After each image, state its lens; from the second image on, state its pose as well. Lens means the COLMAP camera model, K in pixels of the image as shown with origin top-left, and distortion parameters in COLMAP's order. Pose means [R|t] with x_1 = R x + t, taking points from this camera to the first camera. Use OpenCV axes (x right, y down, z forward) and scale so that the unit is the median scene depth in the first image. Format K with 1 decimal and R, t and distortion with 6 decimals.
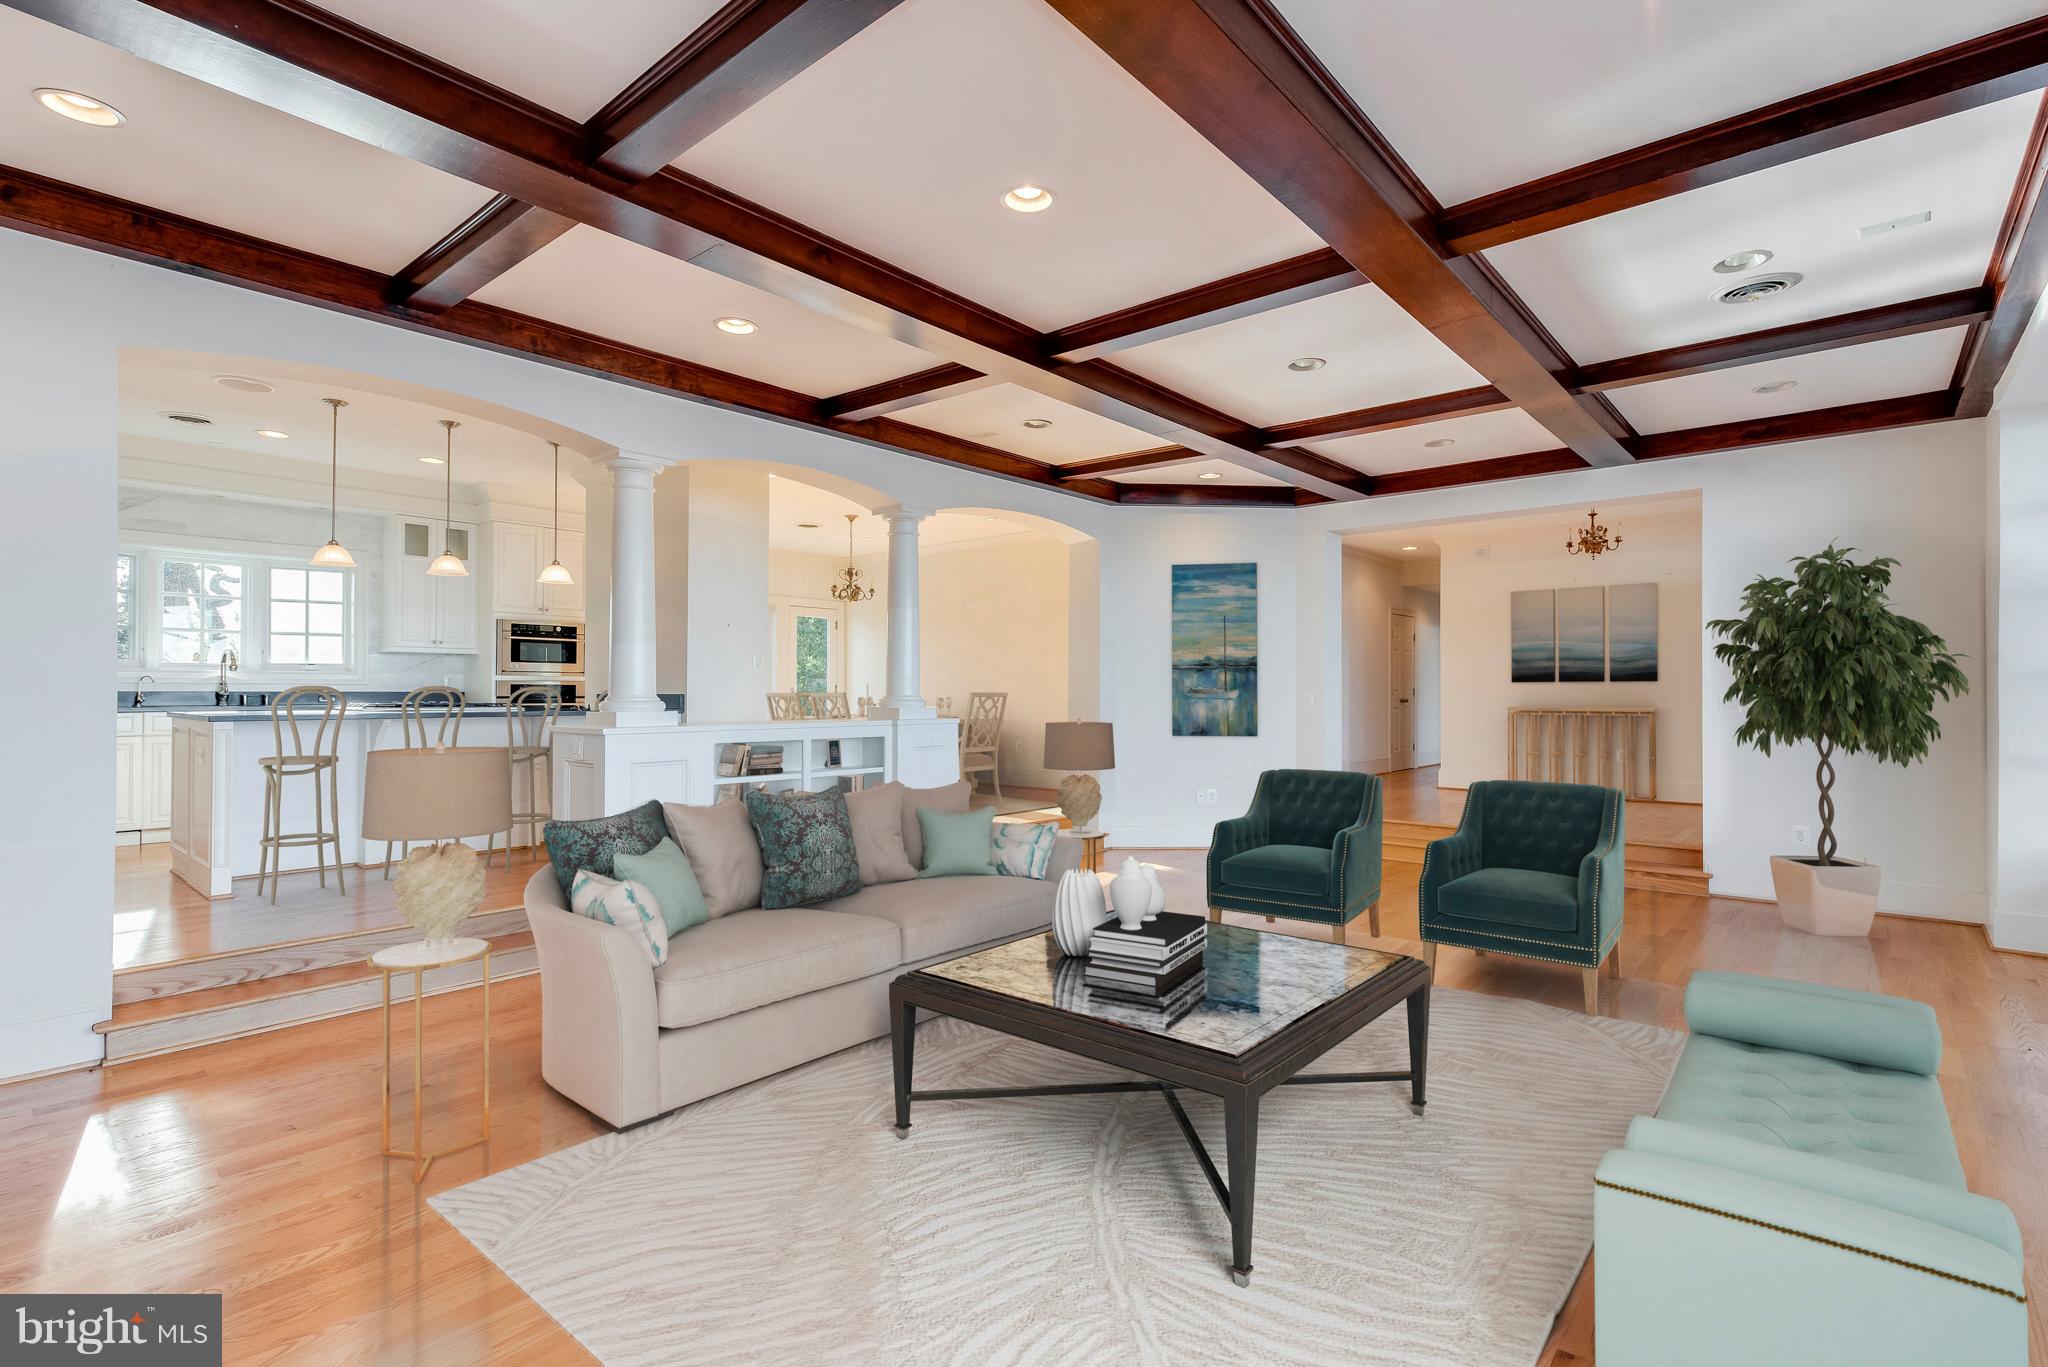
lens RADIAL K [[965.3, 0, 1024.9], [0, 965.3, 675.0], [0, 0, 1]] dist [0.009182, -0.001327]
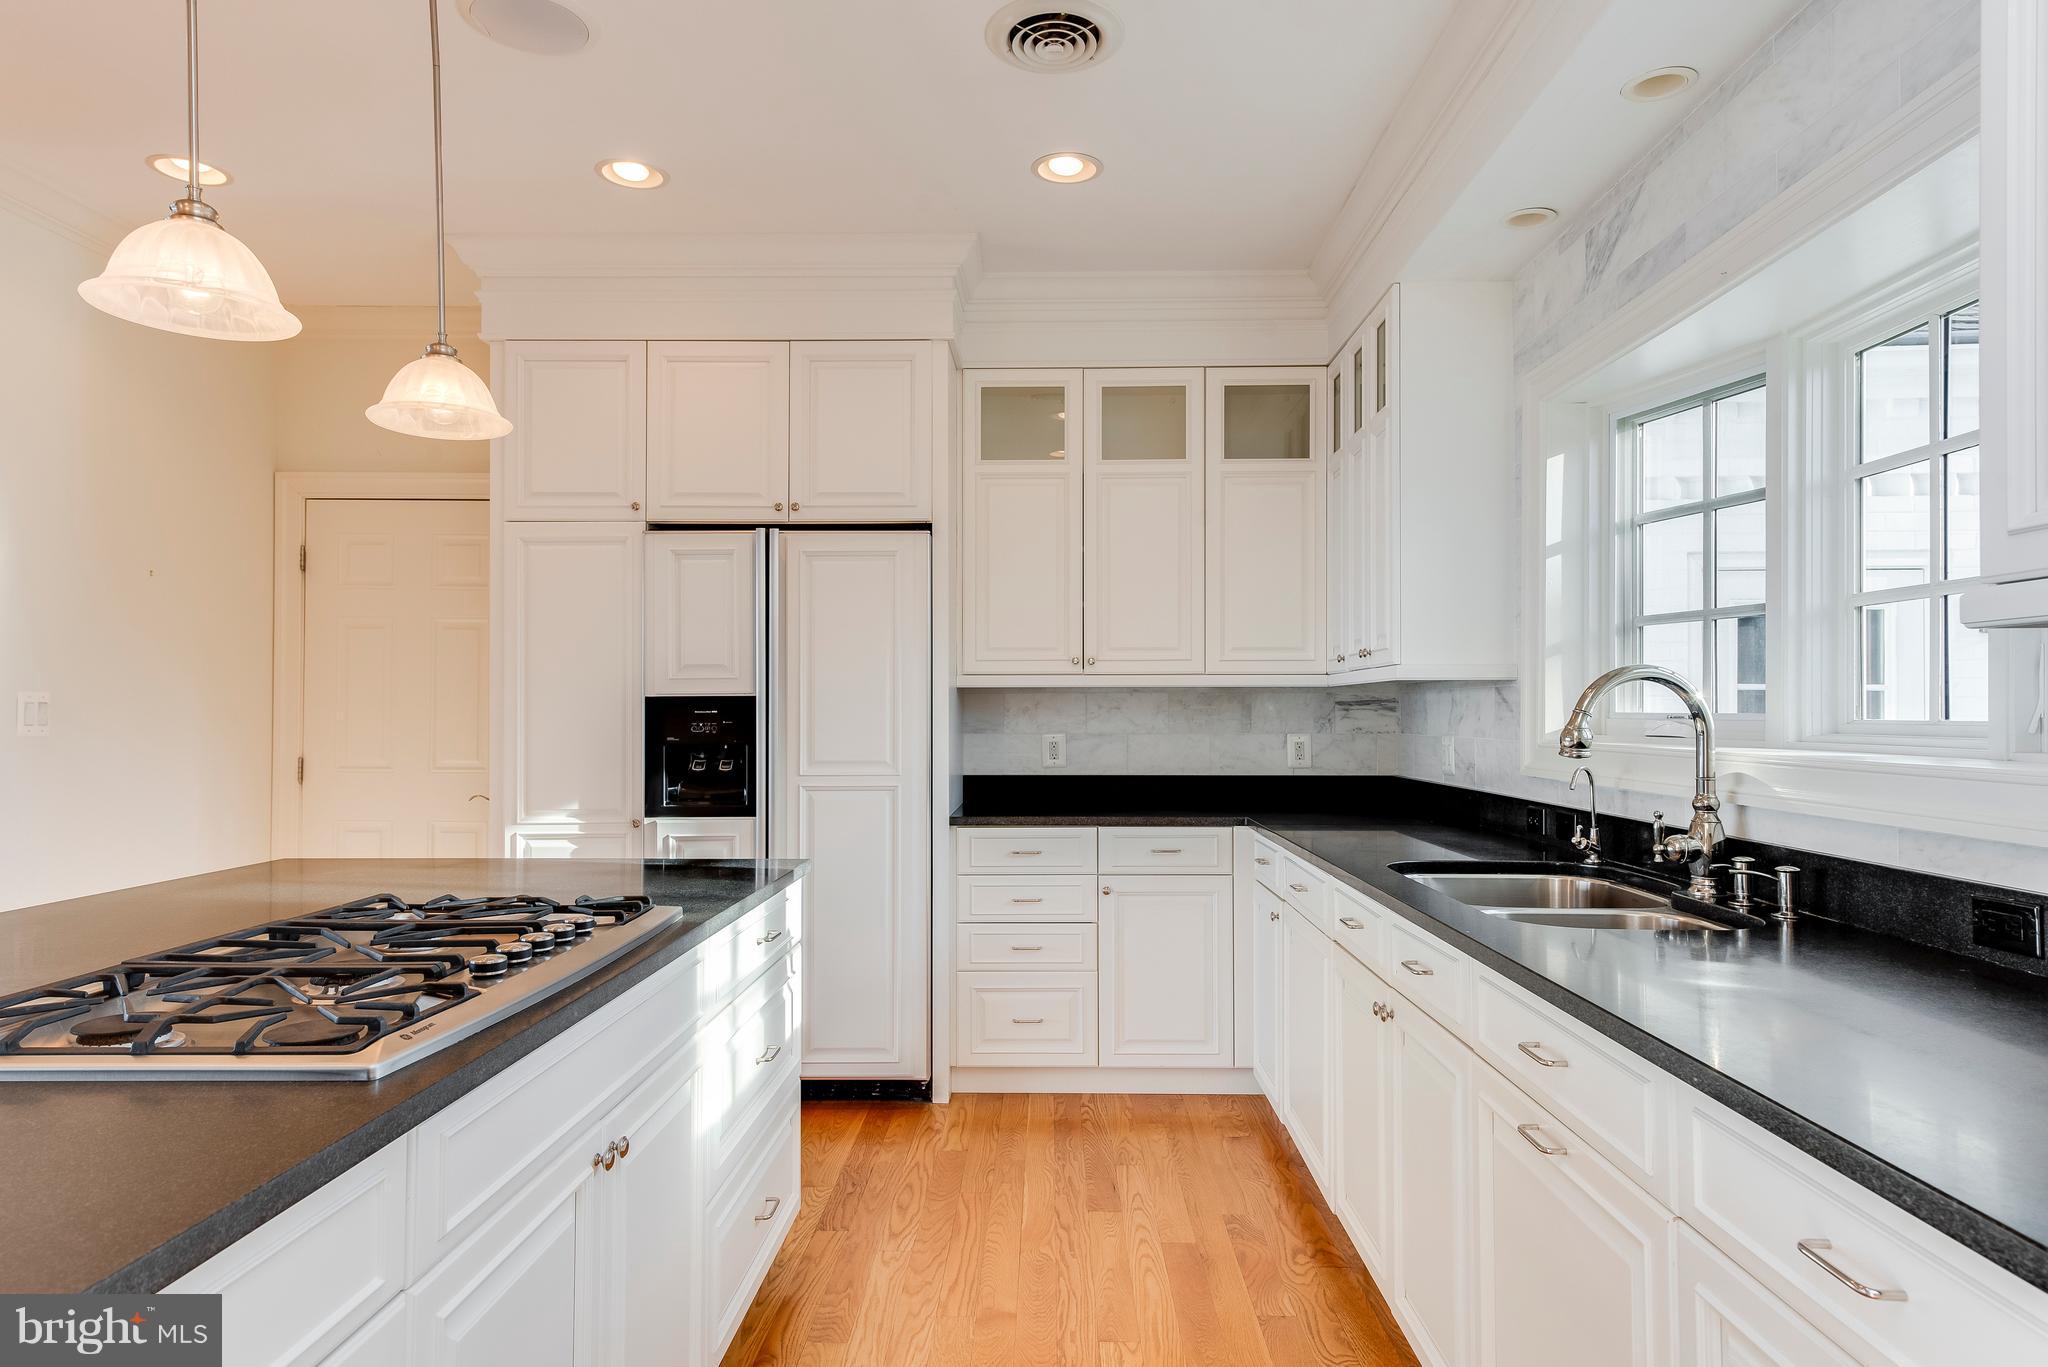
lens RADIAL K [[1226.1, 0, 1024.0], [0, 1226.1, 683.5], [0, 0, 1]] dist [0.029409, -0.000505]
pose [[-0.771747, -0.016449, -0.635716, -0.502300], [0.009037, 0.999281, -0.036827, -0.013185], [0.635865, -0.034166, -0.771044, 1.169274]]
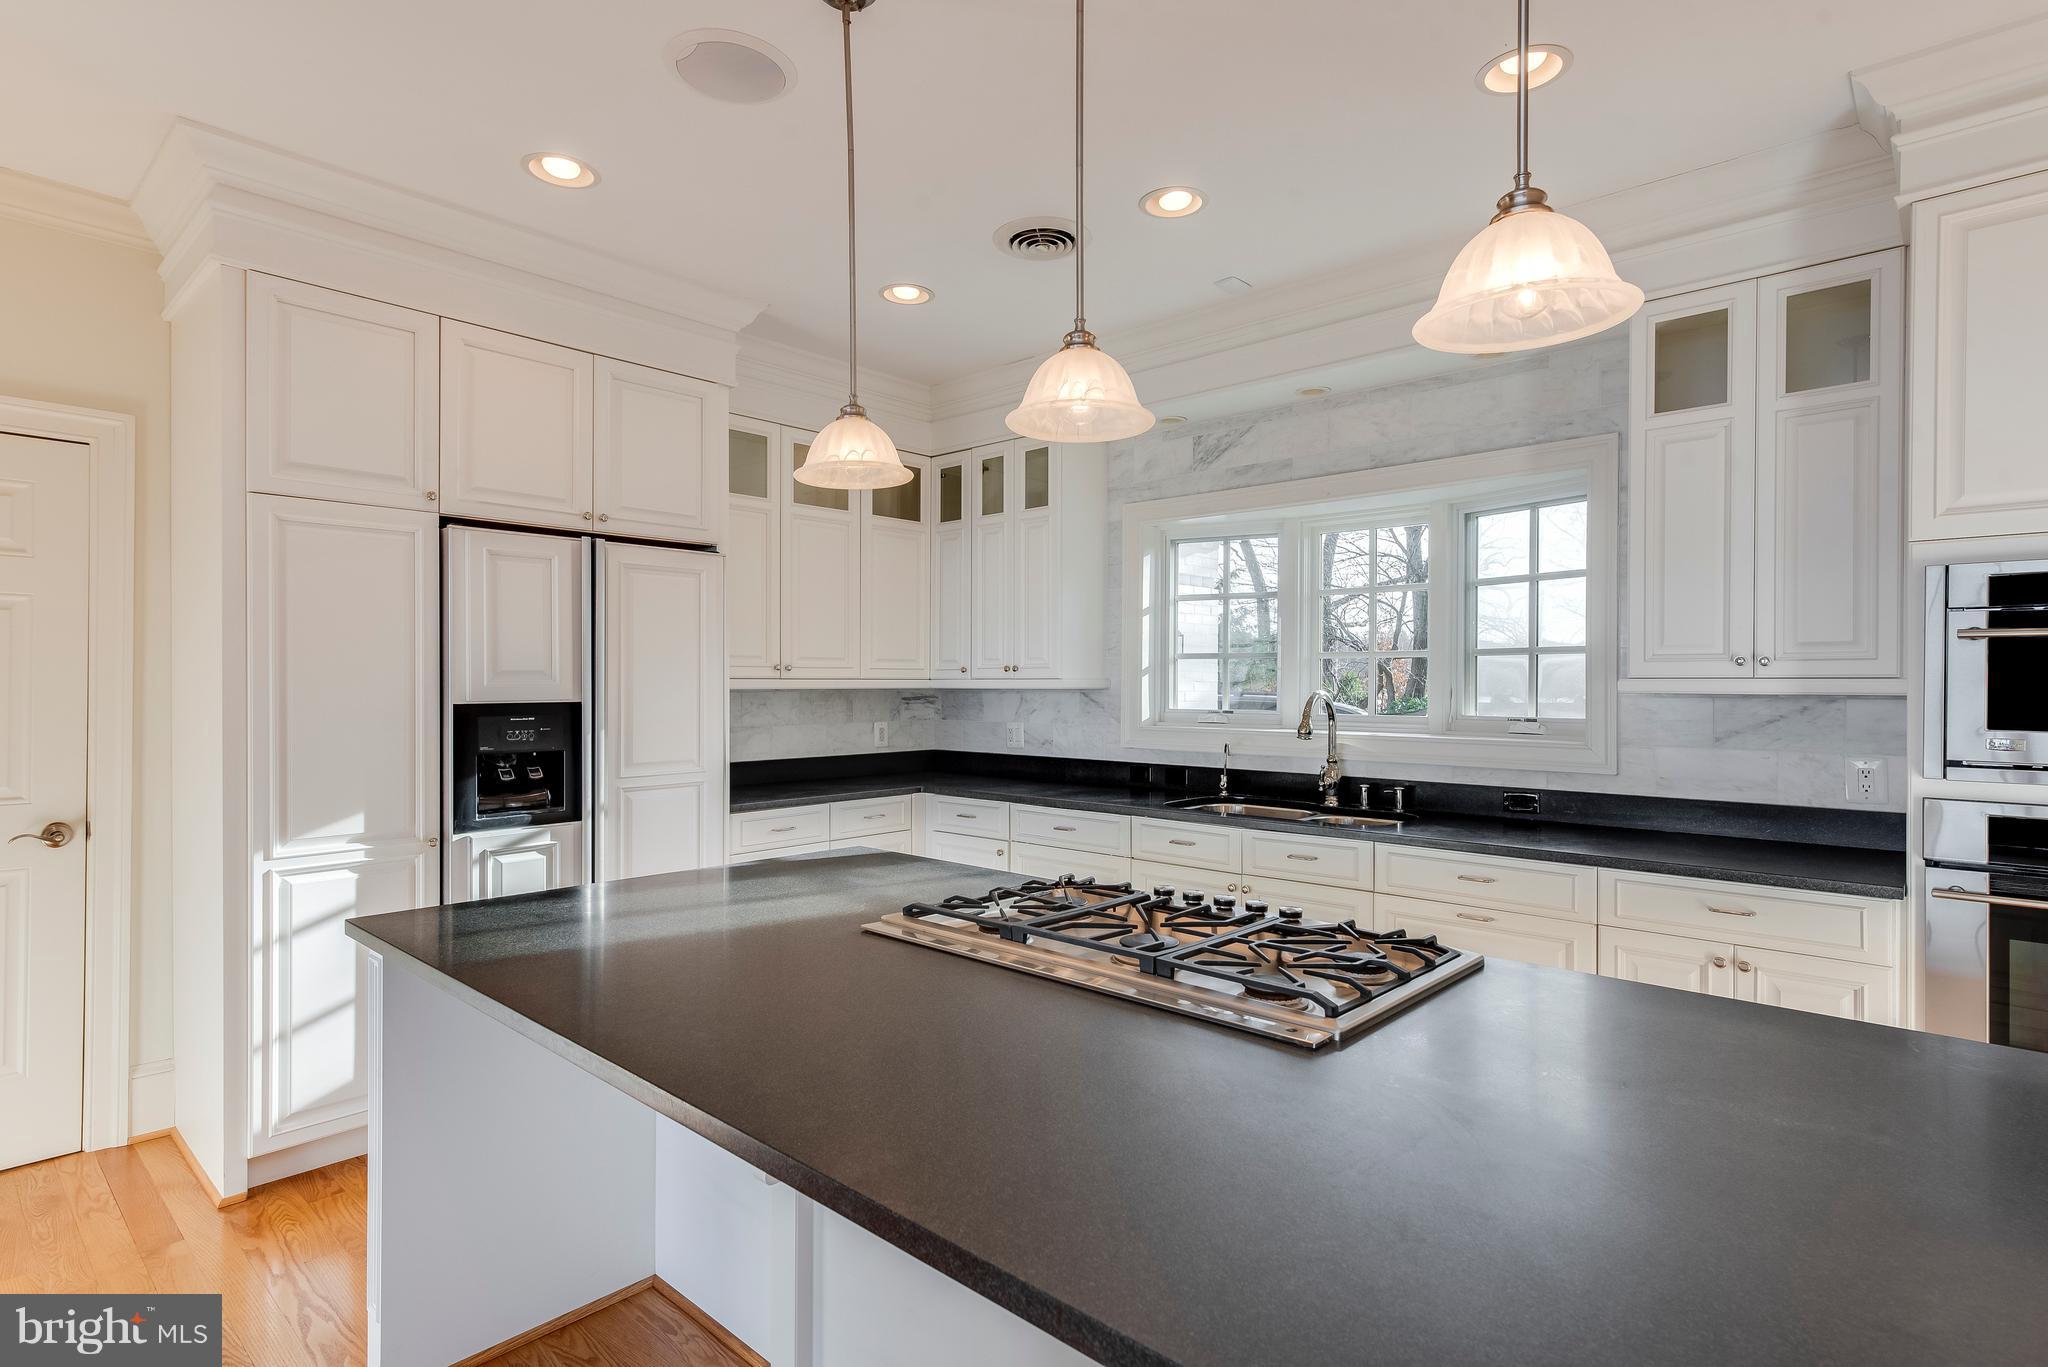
lens RADIAL K [[1039.6, 0, 1027.9], [0, 1039.6, 675.9], [0, 0, 1]] dist [0.014547, -0.000533]
pose [[-0.027885, -0.008563, -0.999574, -0.291181], [0.014686, 0.999852, -0.008975, -0.033745], [0.999503, -0.014930, -0.027755, 0.883627]]
